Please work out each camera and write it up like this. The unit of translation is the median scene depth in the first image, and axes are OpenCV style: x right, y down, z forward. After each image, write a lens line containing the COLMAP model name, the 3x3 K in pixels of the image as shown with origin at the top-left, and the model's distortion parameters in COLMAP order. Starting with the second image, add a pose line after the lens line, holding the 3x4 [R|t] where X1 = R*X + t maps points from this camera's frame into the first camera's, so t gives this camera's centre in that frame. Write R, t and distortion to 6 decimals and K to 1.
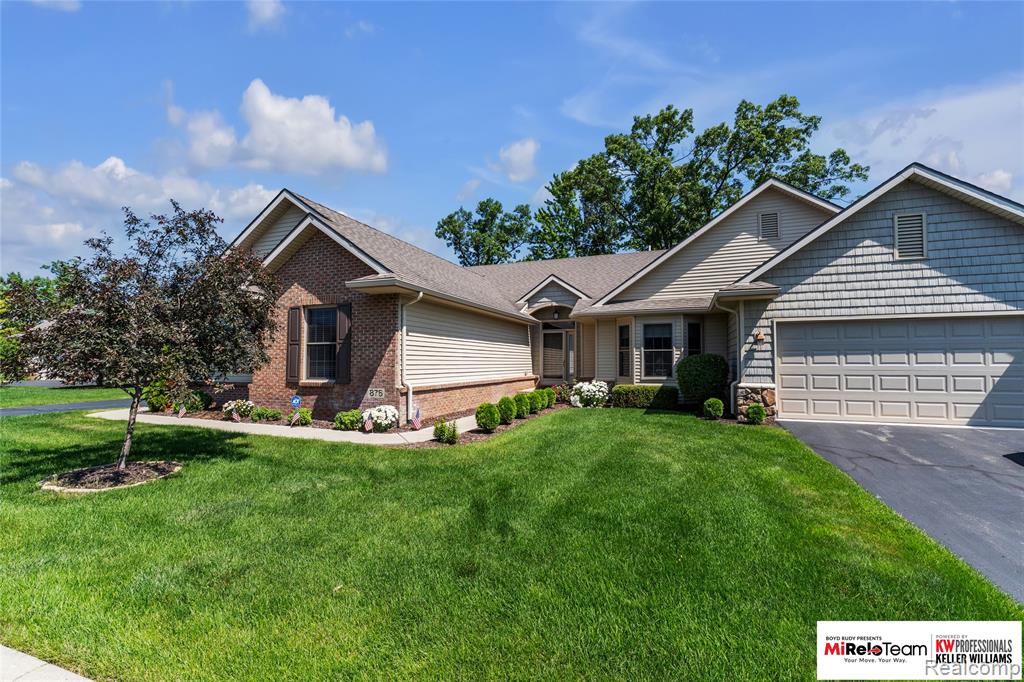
lens RADIAL K [[436.3, 0, 524.7], [0, 436.3, 341.1], [0, 0, 1]] dist [-0.001247, -0.000127]
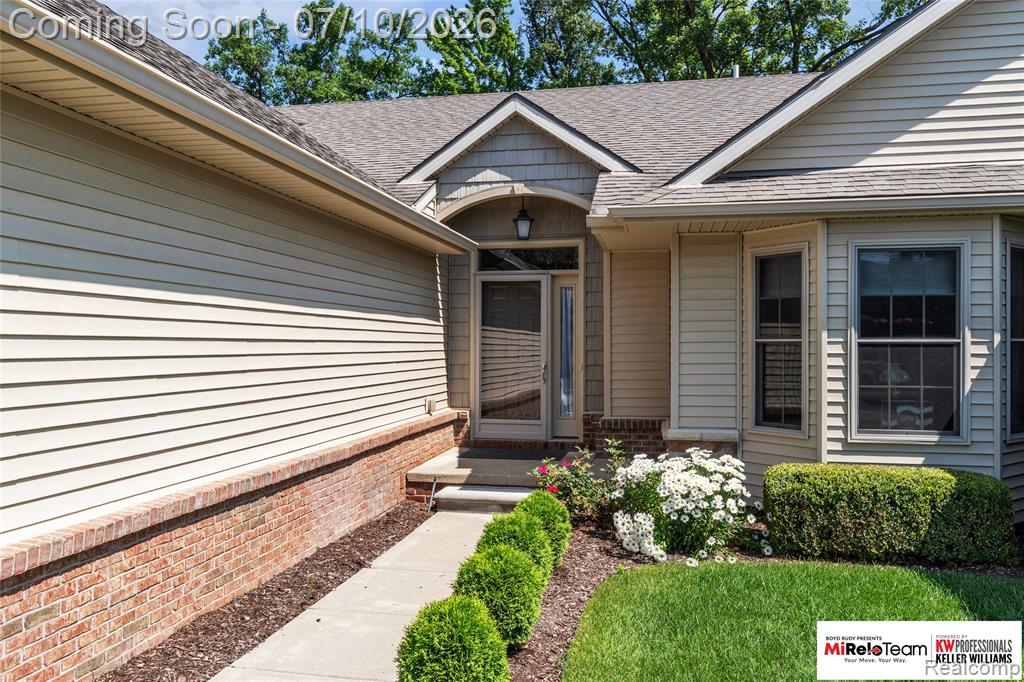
lens RADIAL K [[790.9, 0, 532.8], [0, 790.9, 338.8], [0, 0, 1]] dist [-0.005138, 0.003942]
pose [[0.985695, 0.000842, 0.168536, -0.020169], [-0.007757, 0.999154, 0.040376, 0.000595], [-0.168359, -0.041106, 0.984868, 0.418340]]
